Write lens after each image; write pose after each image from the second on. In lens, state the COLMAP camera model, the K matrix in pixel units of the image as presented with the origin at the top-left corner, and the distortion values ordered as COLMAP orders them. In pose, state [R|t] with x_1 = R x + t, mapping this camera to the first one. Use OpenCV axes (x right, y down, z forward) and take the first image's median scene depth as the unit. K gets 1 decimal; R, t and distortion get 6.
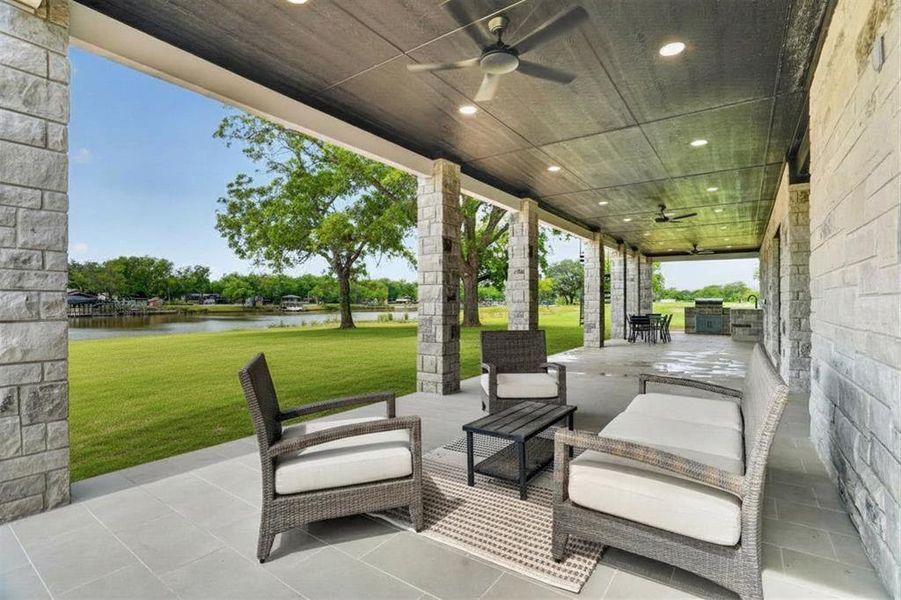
lens RADIAL K [[422.3, 0, 452.1], [0, 422.3, 300.8], [0, 0, 1]] dist [-0.051182, 0.016134]
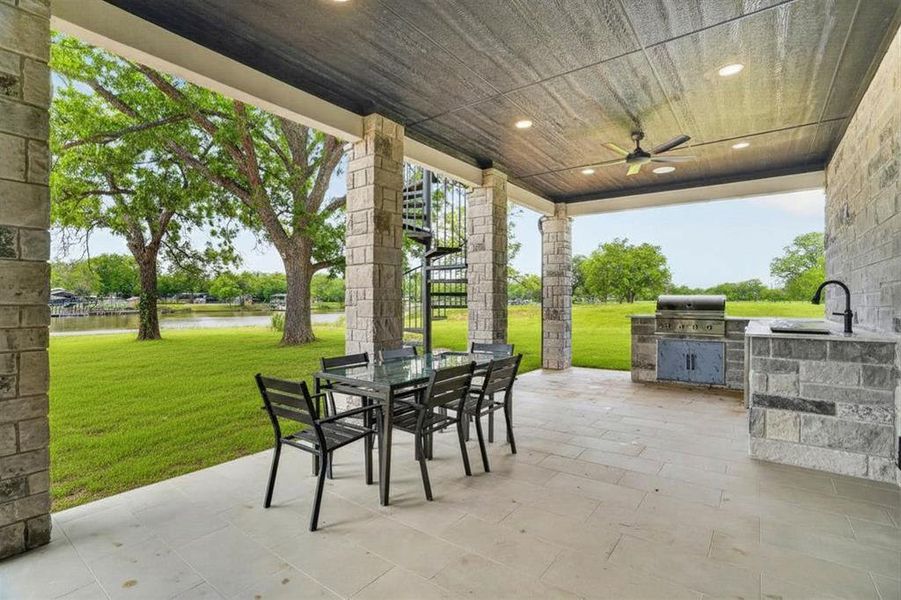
lens RADIAL K [[423.8, 0, 448.6], [0, 423.8, 304.5], [0, 0, 1]] dist [-0.001437, -0.000068]
pose [[0.996710, 0.011303, -0.080257, 0.189901], [-0.011009, 0.999931, 0.004101, 0.001861], [0.080298, -0.003204, 0.996766, 0.261235]]
